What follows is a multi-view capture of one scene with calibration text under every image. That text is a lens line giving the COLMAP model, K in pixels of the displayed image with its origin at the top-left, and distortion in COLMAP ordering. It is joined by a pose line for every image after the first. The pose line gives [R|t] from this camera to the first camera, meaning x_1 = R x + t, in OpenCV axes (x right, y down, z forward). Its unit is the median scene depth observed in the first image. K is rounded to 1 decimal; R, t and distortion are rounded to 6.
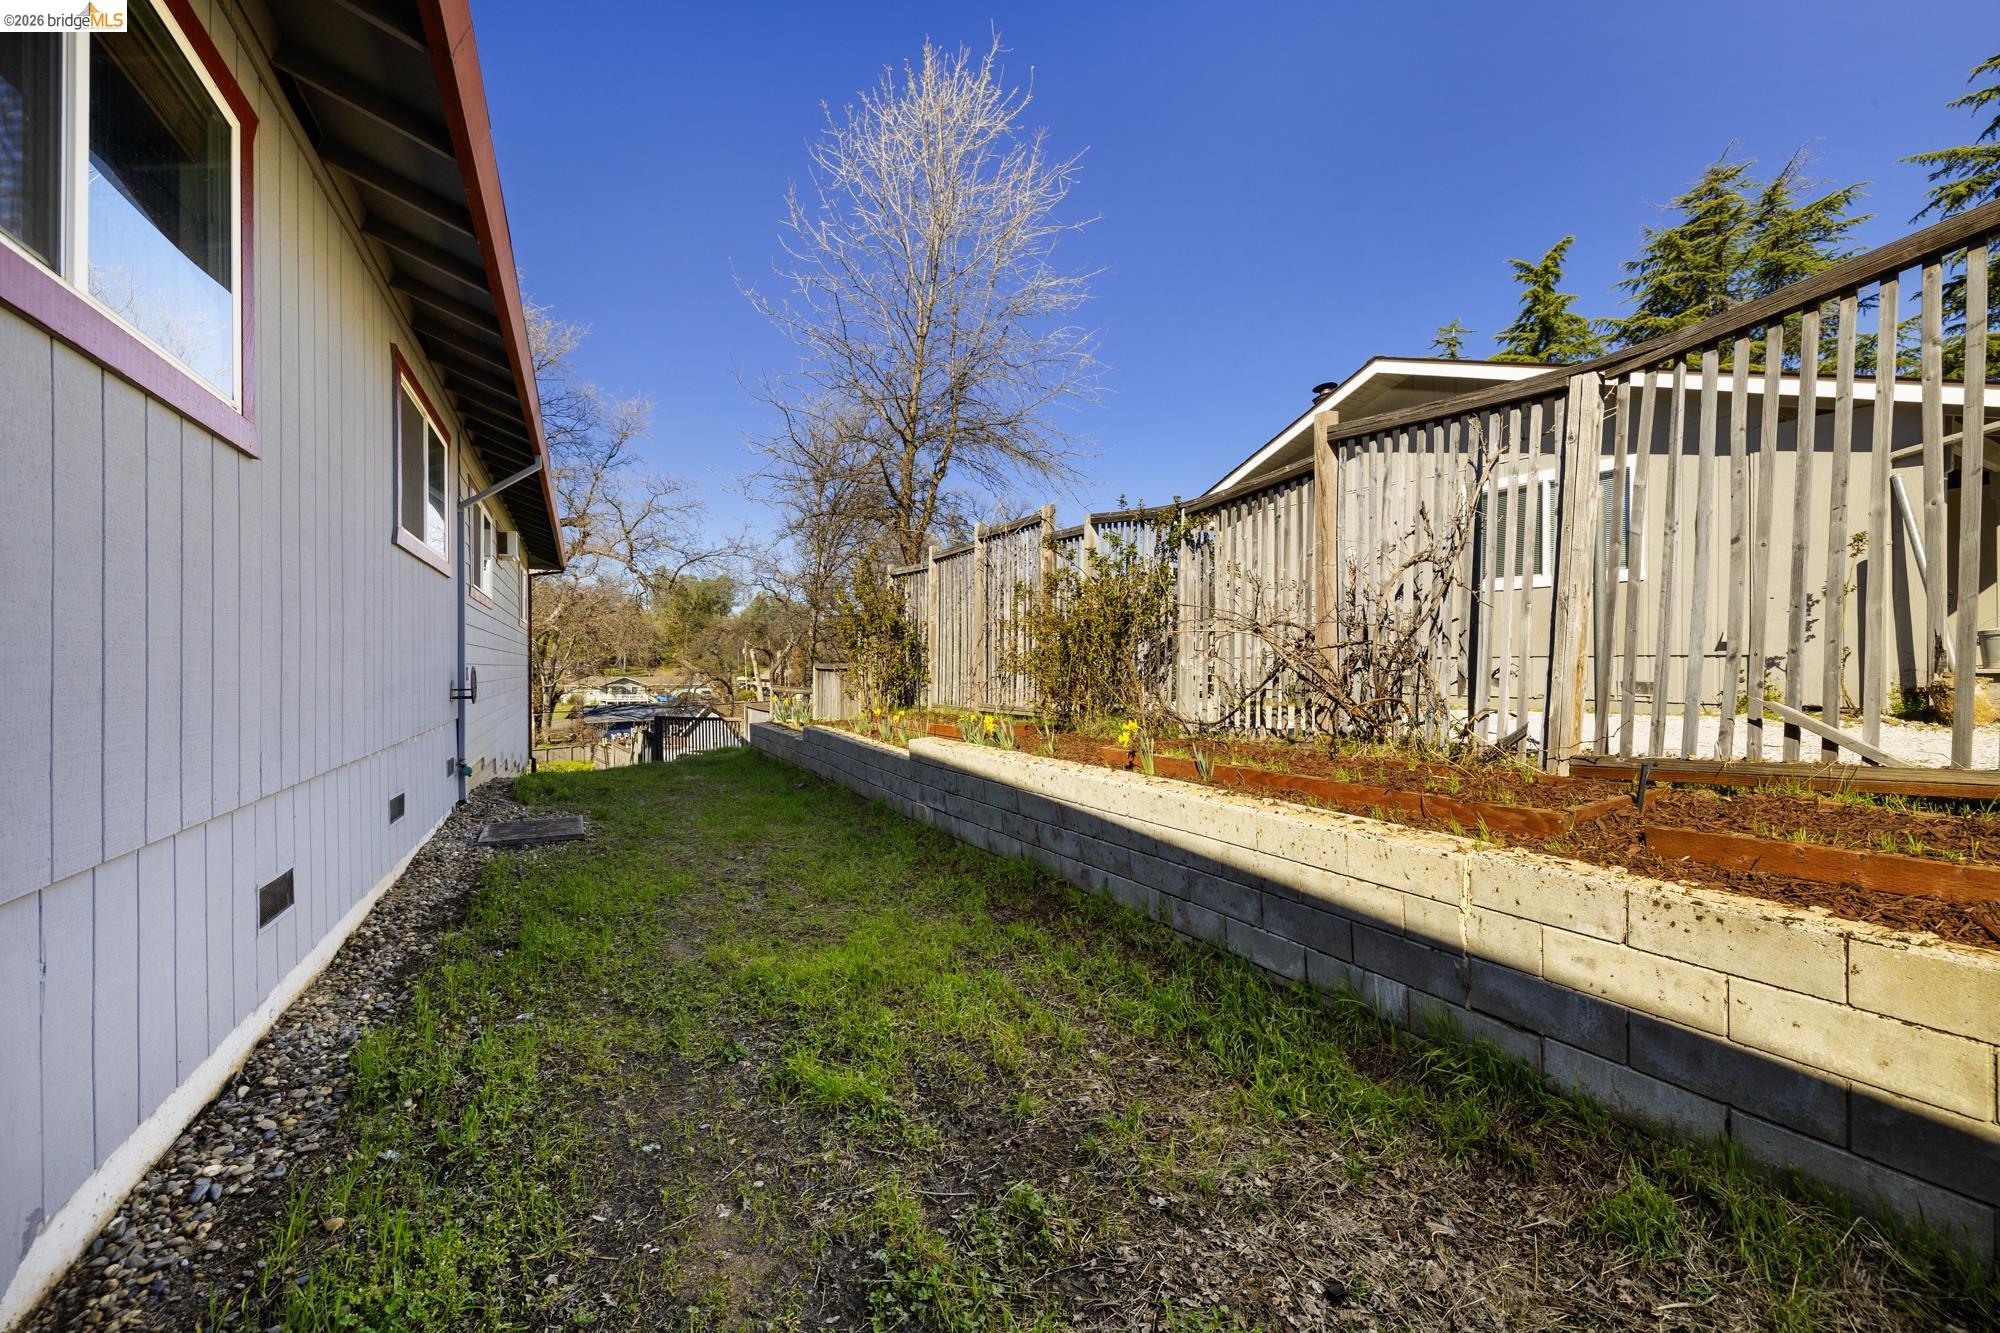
lens RADIAL K [[841.7, 0, 1009.0], [0, 841.7, 660.6], [0, 0, 1]] dist [0.004051, -0.000863]
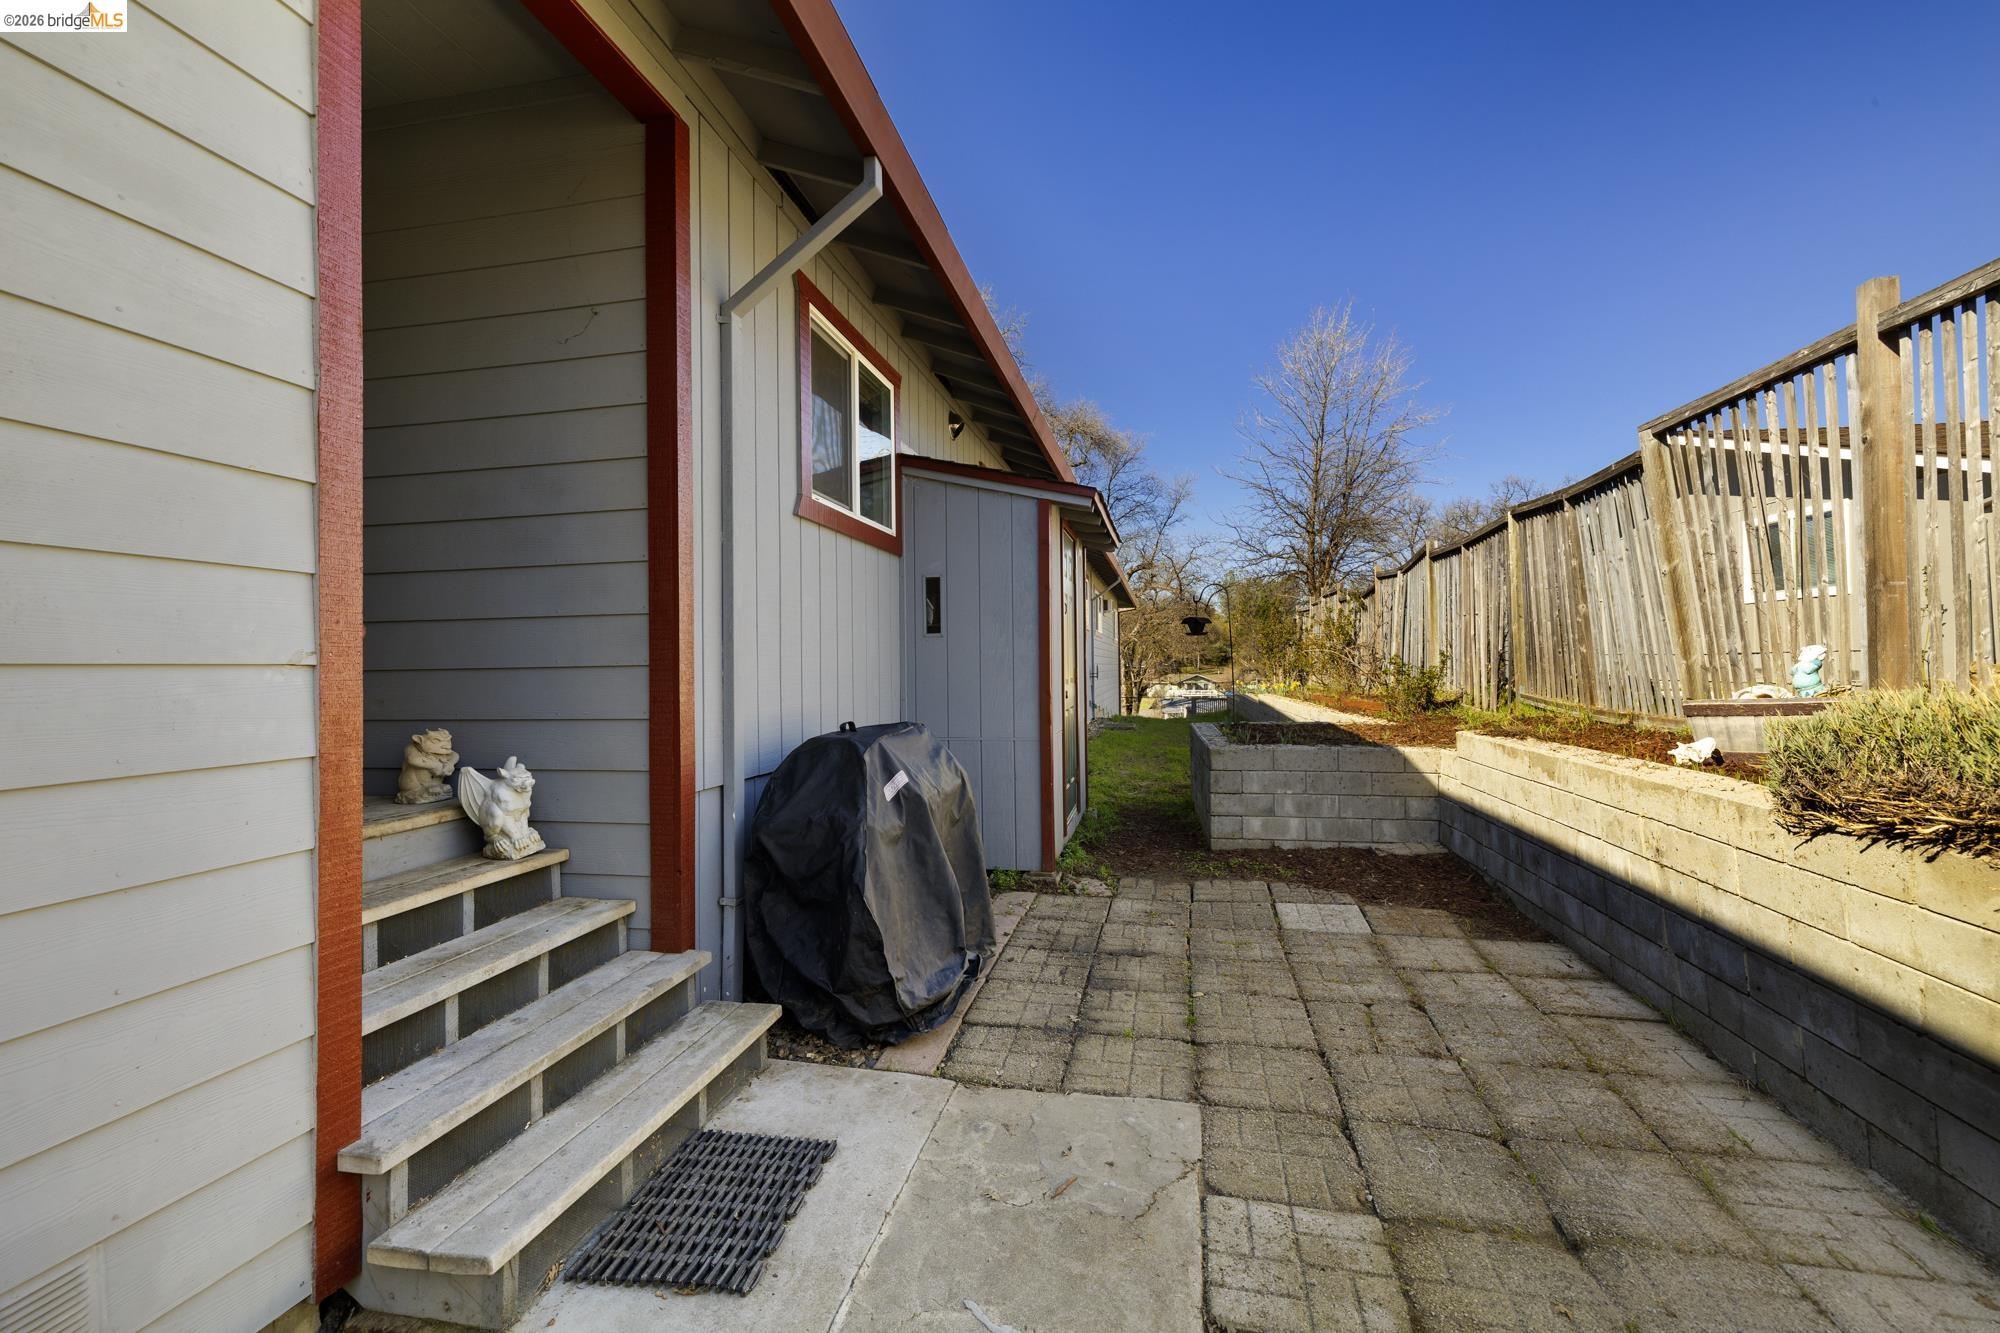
lens RADIAL K [[841.7, 0, 998.8], [0, 841.7, 653.4], [0, 0, 1]] dist [0.004051, -0.000863]
pose [[0.786705, -0.016317, -0.617114, 0.170892], [0.012492, 0.999867, -0.010513, -0.001438], [0.617203, 0.000562, 0.786803, -0.289274]]
